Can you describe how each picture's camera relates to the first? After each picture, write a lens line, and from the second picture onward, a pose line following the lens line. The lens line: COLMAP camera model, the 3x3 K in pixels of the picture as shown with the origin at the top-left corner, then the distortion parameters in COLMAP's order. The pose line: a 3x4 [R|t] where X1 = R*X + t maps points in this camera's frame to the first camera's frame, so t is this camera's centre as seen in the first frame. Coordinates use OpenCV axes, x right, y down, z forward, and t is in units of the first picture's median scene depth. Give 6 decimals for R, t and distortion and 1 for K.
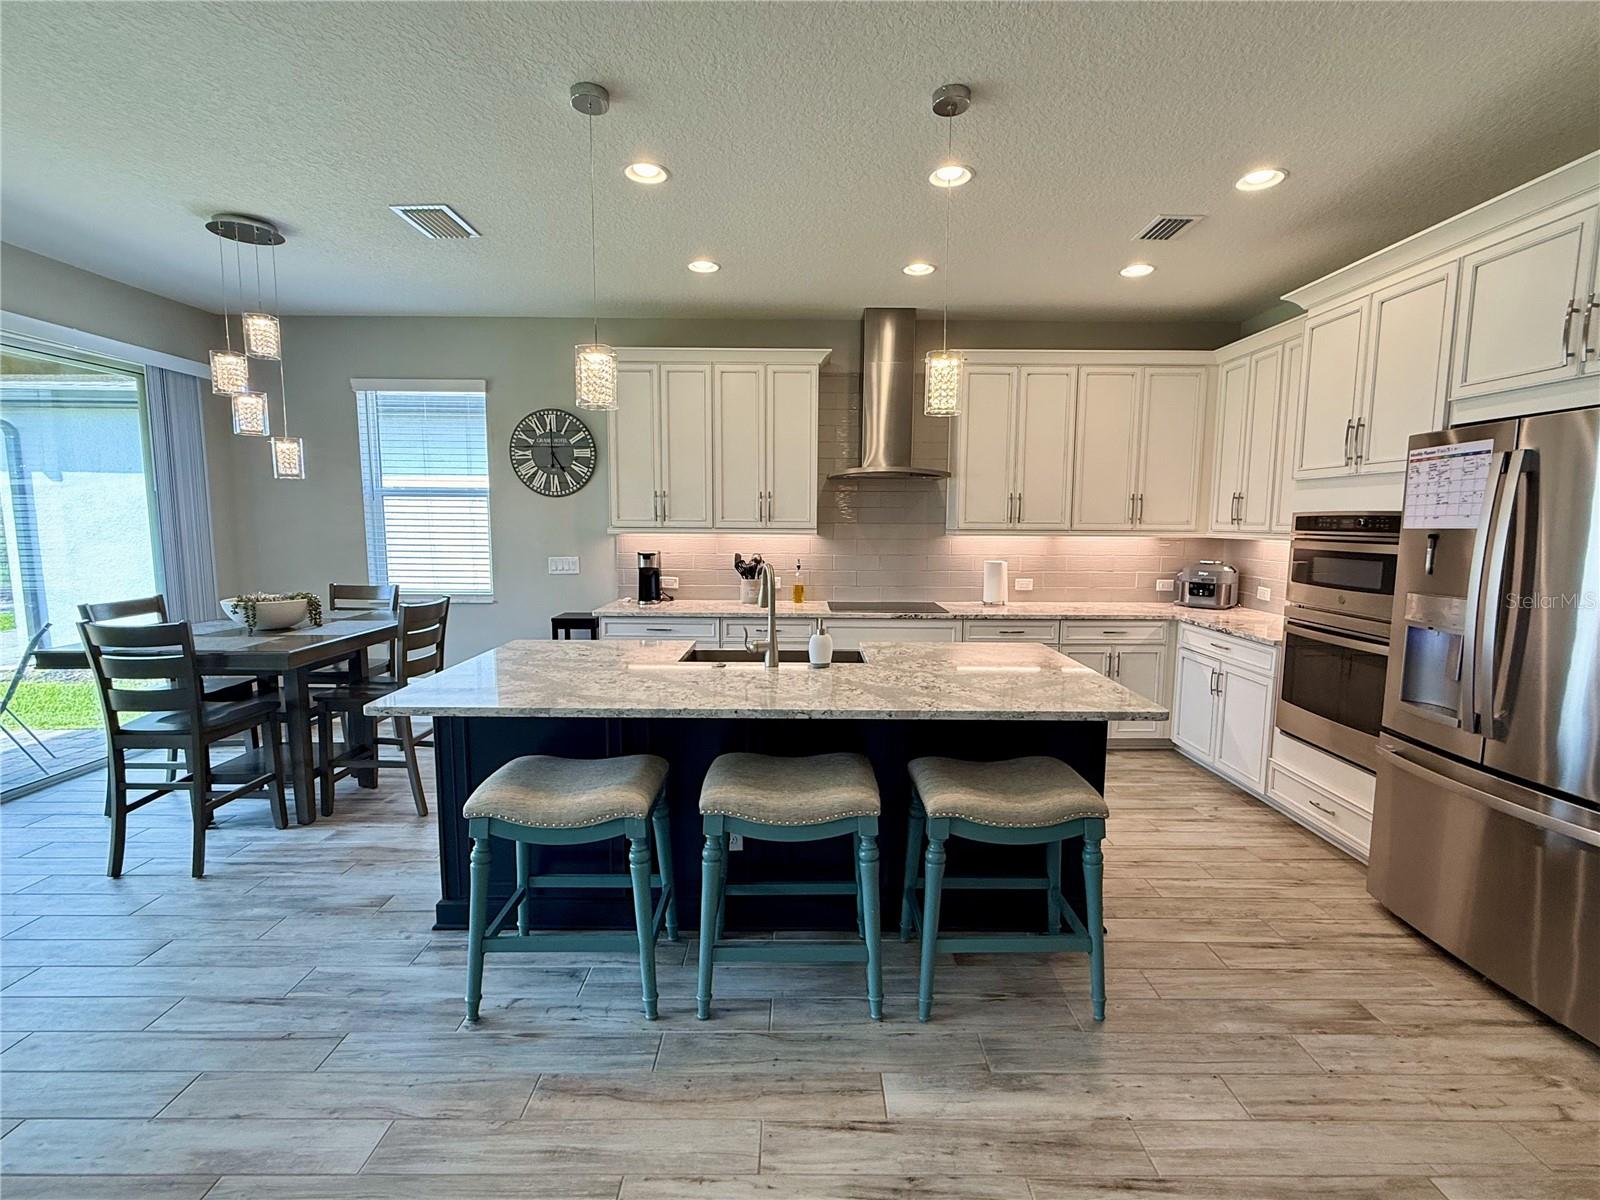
lens RADIAL K [[732.9, 0, 806.9], [0, 732.9, 592.4], [0, 0, 1]] dist [-0.000146, -0.000330]
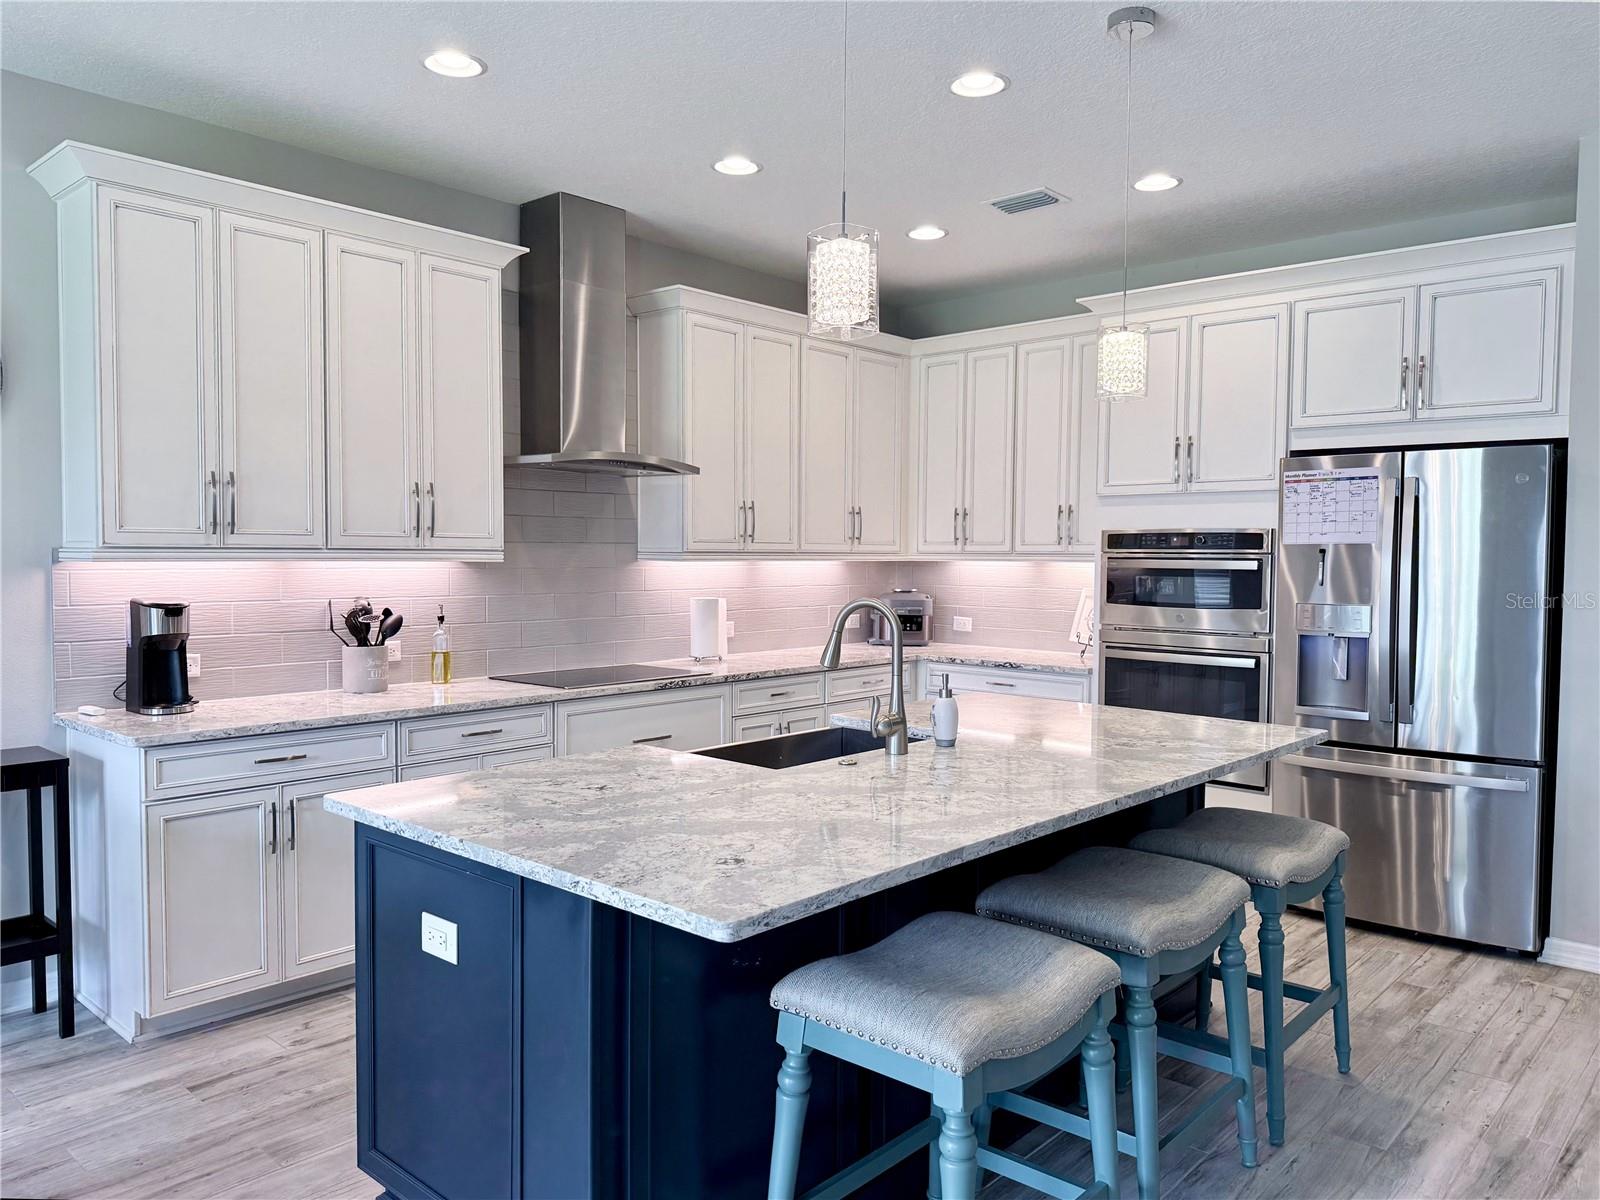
lens RADIAL K [[1151.9, 0, 801.0], [0, 1151.9, 597.7], [0, 0, 1]] dist [0.040784, -0.040721]
pose [[0.672267, -0.031659, 0.739631, -0.607723], [0.071728, 0.997170, -0.022512, -0.014813], [-0.736826, 0.068187, 0.672636, 0.259052]]
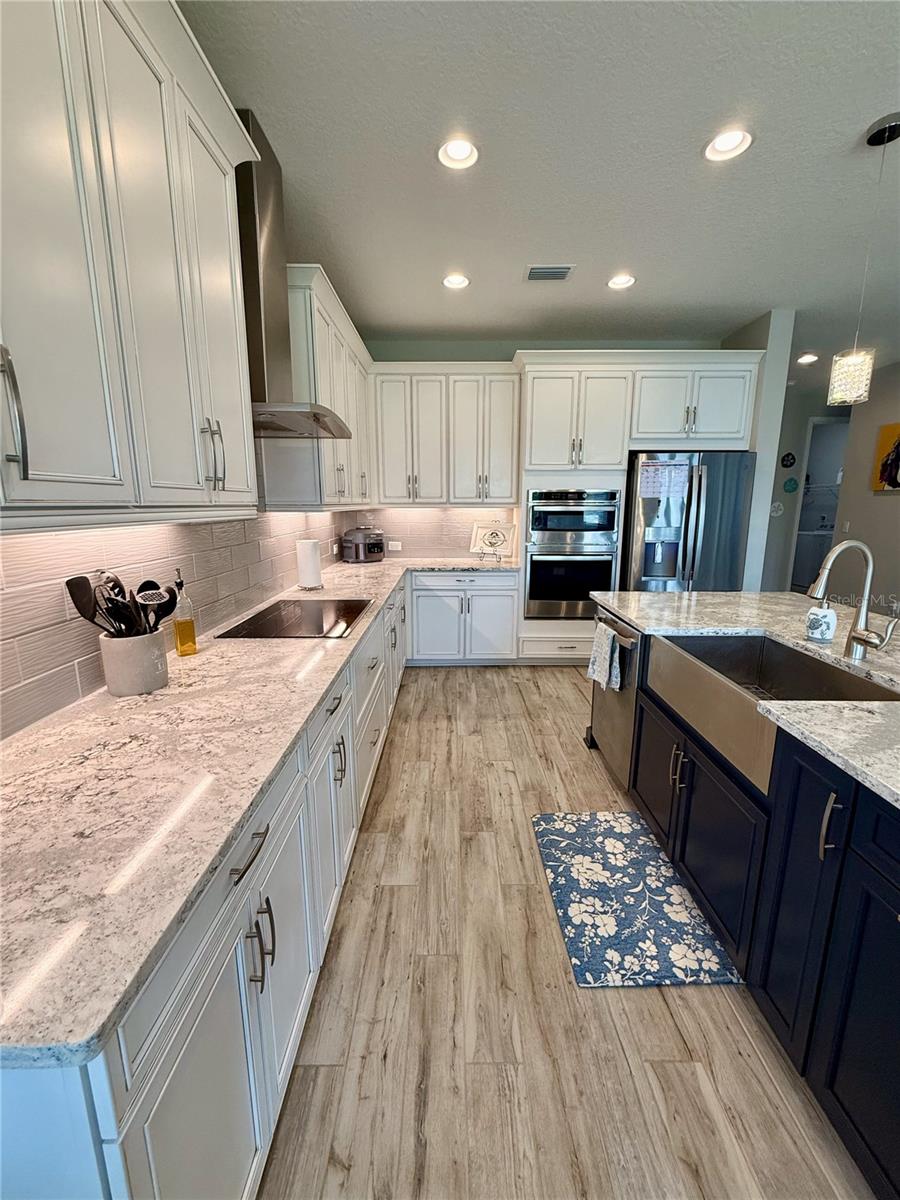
lens RADIAL K [[493.4, 0, 453.6], [0, 493.4, 598.2], [0, 0, 1]] dist [-0.001245, -0.000251]
pose [[0.006313, -0.196680, 0.980447, -0.437779], [0.101606, 0.975519, 0.195037, -0.091726], [-0.994805, 0.098388, 0.026142, 1.021799]]
